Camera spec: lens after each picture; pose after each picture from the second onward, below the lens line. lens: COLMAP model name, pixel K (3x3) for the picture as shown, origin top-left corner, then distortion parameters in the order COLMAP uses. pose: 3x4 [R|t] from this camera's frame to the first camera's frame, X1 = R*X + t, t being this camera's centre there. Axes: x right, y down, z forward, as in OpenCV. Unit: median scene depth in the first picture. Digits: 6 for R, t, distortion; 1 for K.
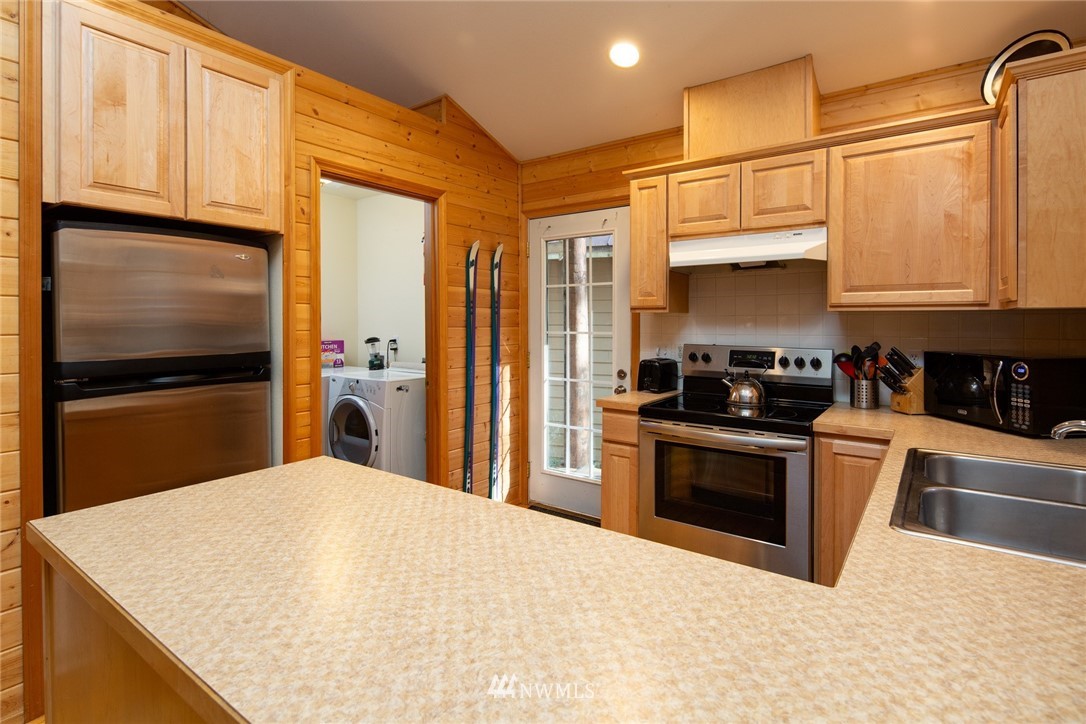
lens RADIAL K [[532.4, 0, 554.5], [0, 532.4, 326.3], [0, 0, 1]] dist [0.010126, -0.006755]
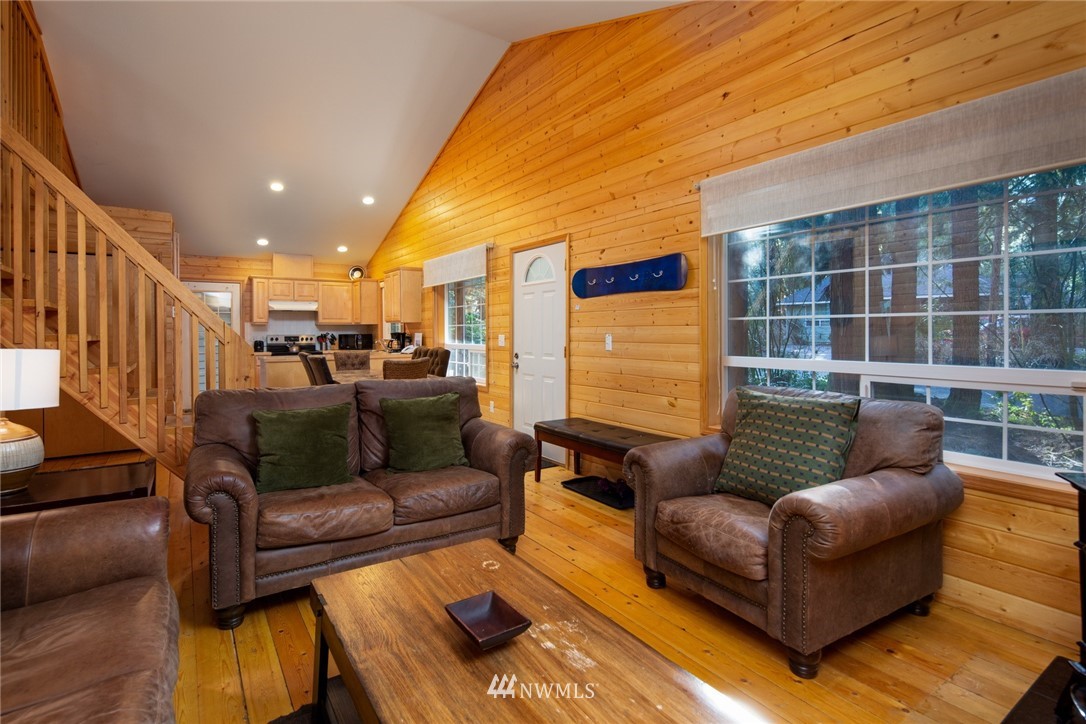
lens RADIAL K [[532.4, 0, 537.4], [0, 532.4, 334.7], [0, 0, 1]] dist [0.010126, -0.006755]
pose [[0.358793, -0.007443, 0.933387, -2.455909], [0.016270, 0.999866, 0.001719, 0.063191], [-0.933275, 0.014570, 0.358866, -1.804561]]
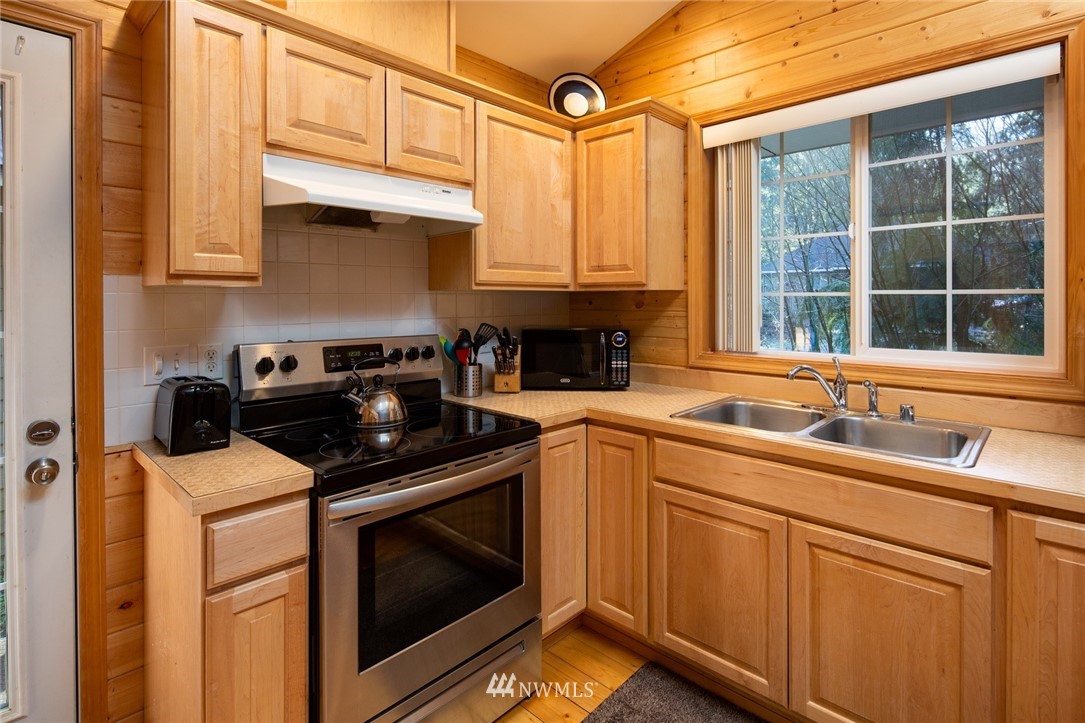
lens RADIAL K [[531.9, 0, 541.5], [0, 531.9, 298.2], [0, 0, 1]] dist [0.010126, -0.006755]
pose [[0.153459, 0.001648, 0.988154, -0.311307], [0.014240, 0.999891, -0.003879, -0.009613], [-0.988052, 0.014667, 0.153419, 0.758405]]
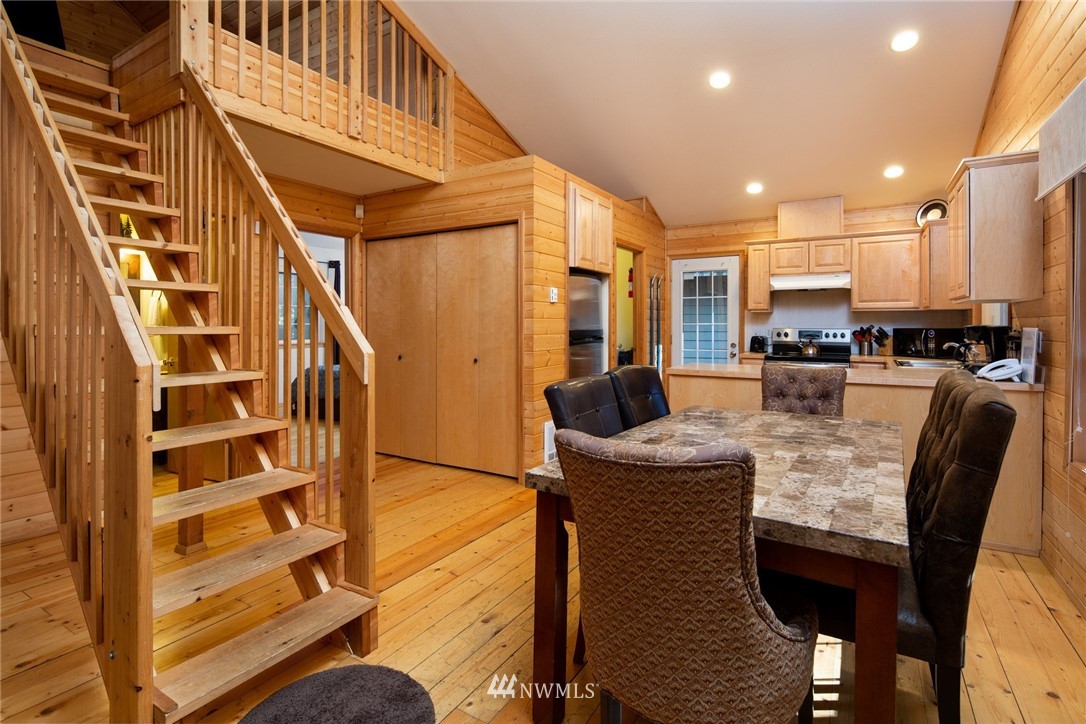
lens RADIAL K [[532.4, 0, 544.1], [0, 532.4, 330.5], [0, 0, 1]] dist [0.010126, -0.006755]
pose [[0.996884, 0.000093, 0.078885, -0.943084], [0.000073, 0.999998, -0.002096, 0.057516], [-0.078885, 0.002095, 0.996882, -1.123395]]
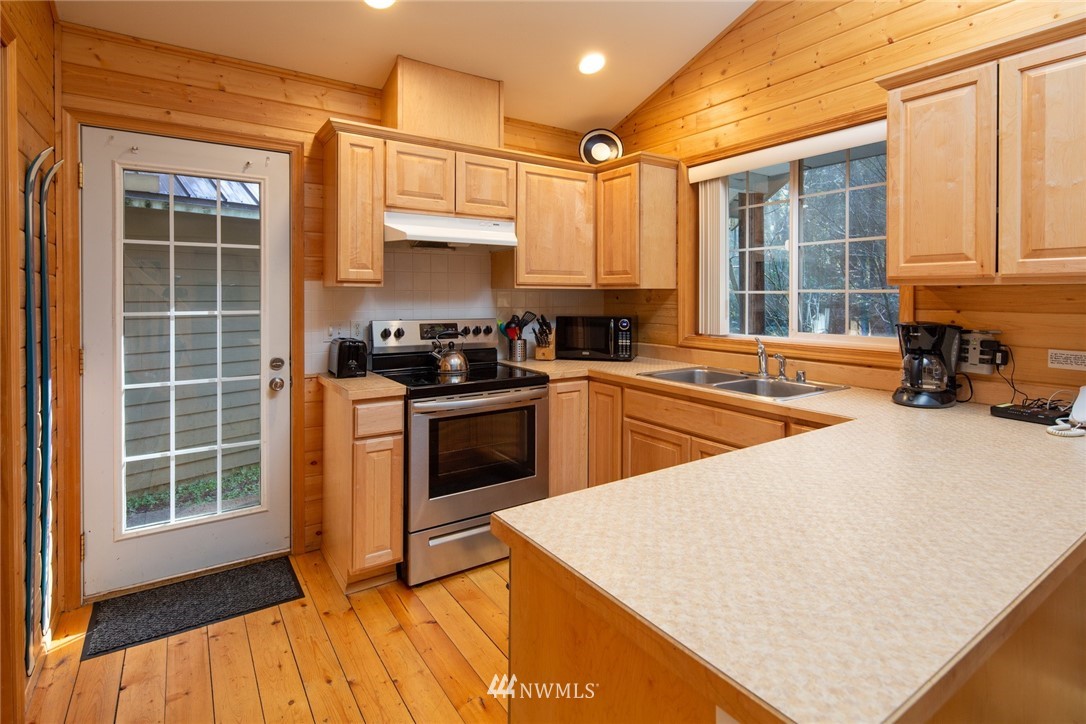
lens RADIAL K [[532.4, 0, 551.0], [0, 532.4, 293.8], [0, 0, 1]] dist [0.010126, -0.006755]
pose [[0.354208, 0.002195, 0.935164, -0.649633], [0.008486, 0.999949, -0.005561, -0.007238], [-0.935128, 0.009906, 0.354171, 0.465273]]
